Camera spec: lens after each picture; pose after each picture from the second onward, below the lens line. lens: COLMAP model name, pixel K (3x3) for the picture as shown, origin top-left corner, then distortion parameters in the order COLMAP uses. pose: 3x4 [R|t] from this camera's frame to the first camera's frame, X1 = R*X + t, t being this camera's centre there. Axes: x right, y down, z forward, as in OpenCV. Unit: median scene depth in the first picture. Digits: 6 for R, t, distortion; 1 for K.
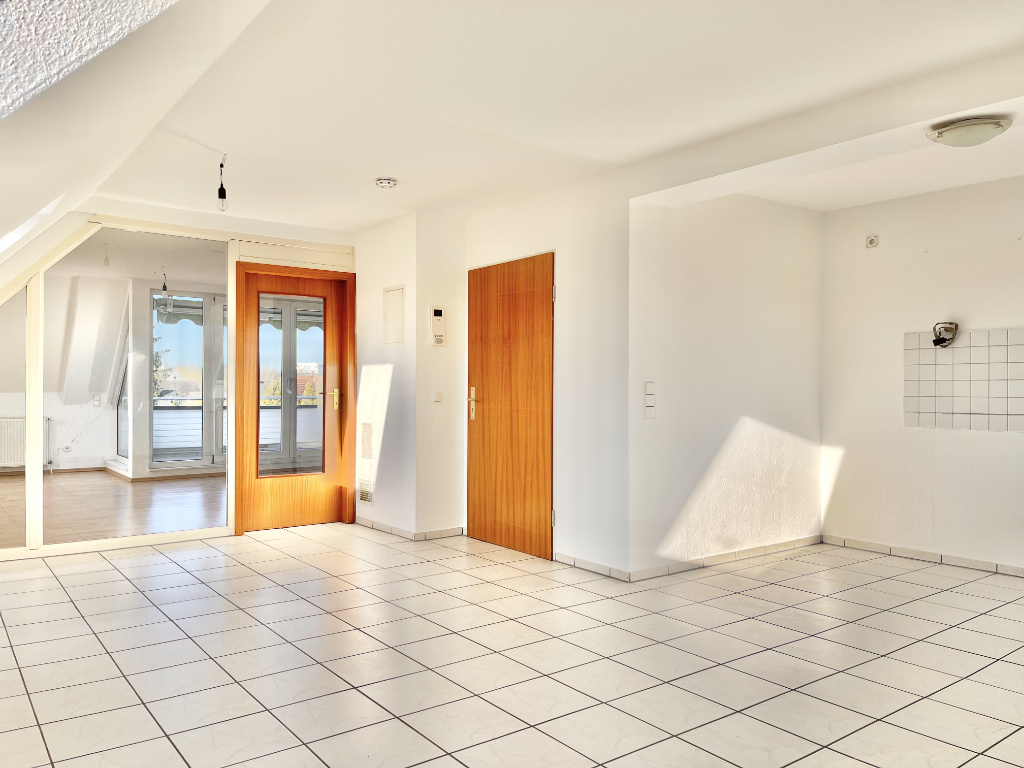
lens RADIAL K [[783.5, 0, 513.5], [0, 783.5, 391.7], [0, 0, 1]] dist [0.030969, 0.000561]
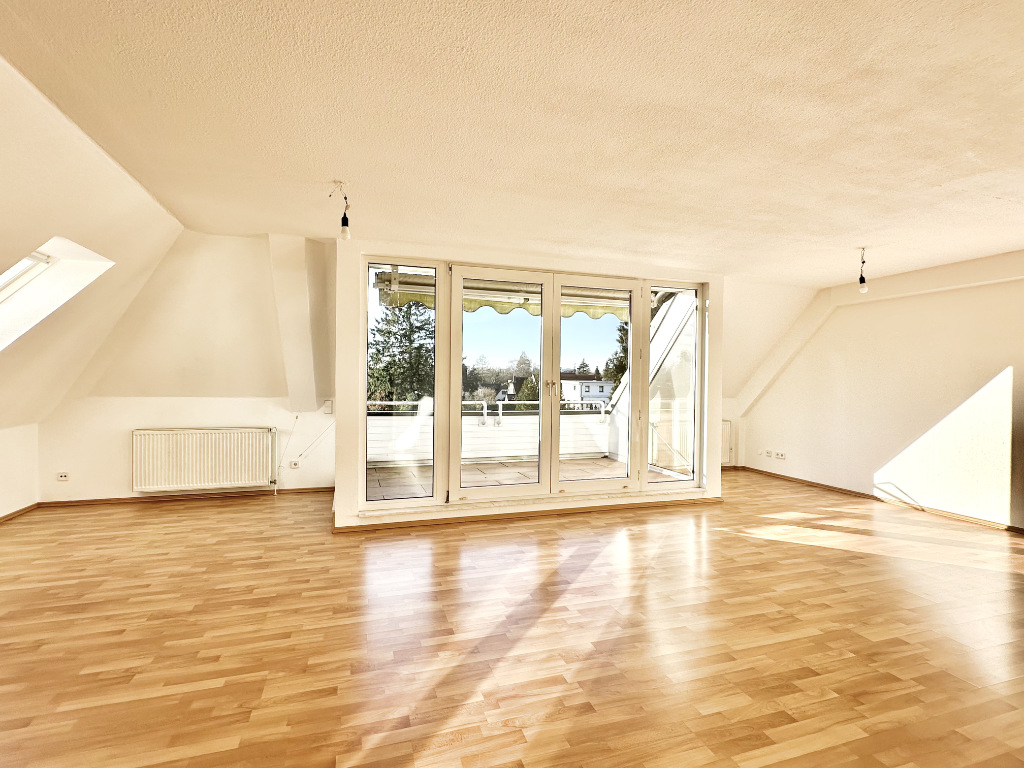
lens RADIAL K [[498.8, 0, 509.9], [0, 498.8, 383.0], [0, 0, 1]] dist [-0.020684, 0.000239]
pose [[0.944209, 0.008911, -0.329226, -0.183190], [-0.010044, 0.999948, -0.001739, -0.015948], [0.329194, 0.004949, 0.944249, 0.600098]]
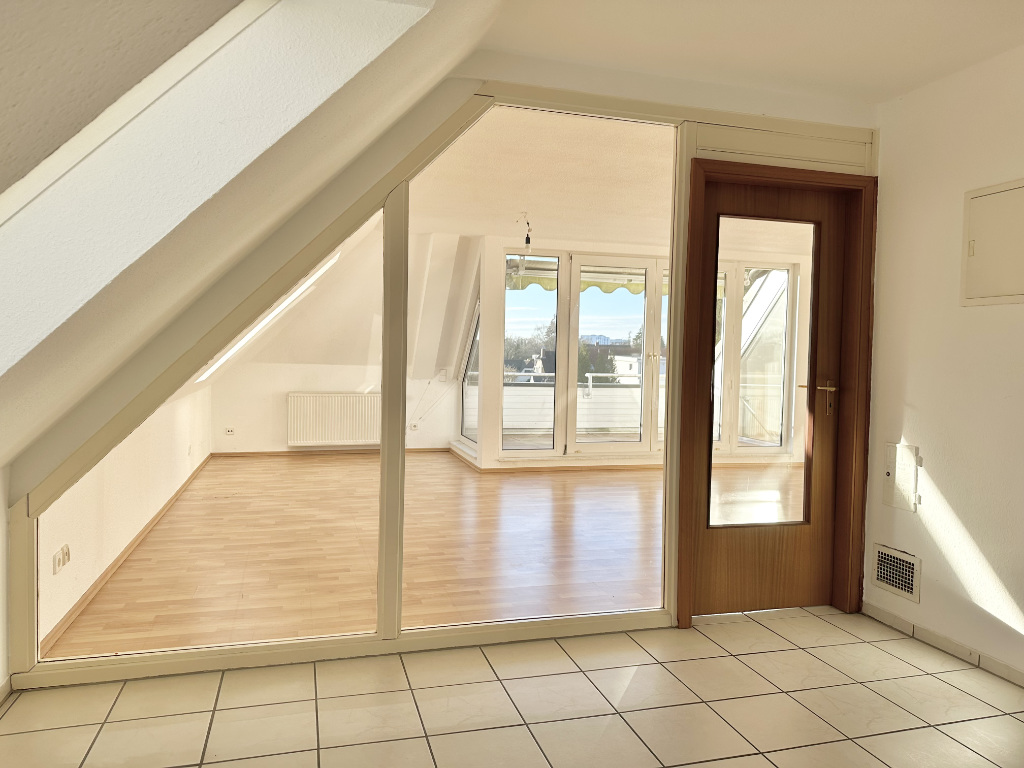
lens RADIAL K [[716.8, 0, 478.4], [0, 716.8, 388.5], [0, 0, 1]] dist [0.003071, -0.006181]
pose [[0.916277, 0.033391, -0.399150, -0.163234], [-0.018783, 0.999005, 0.040454, -0.008770], [0.400104, -0.029570, 0.915993, 0.262332]]
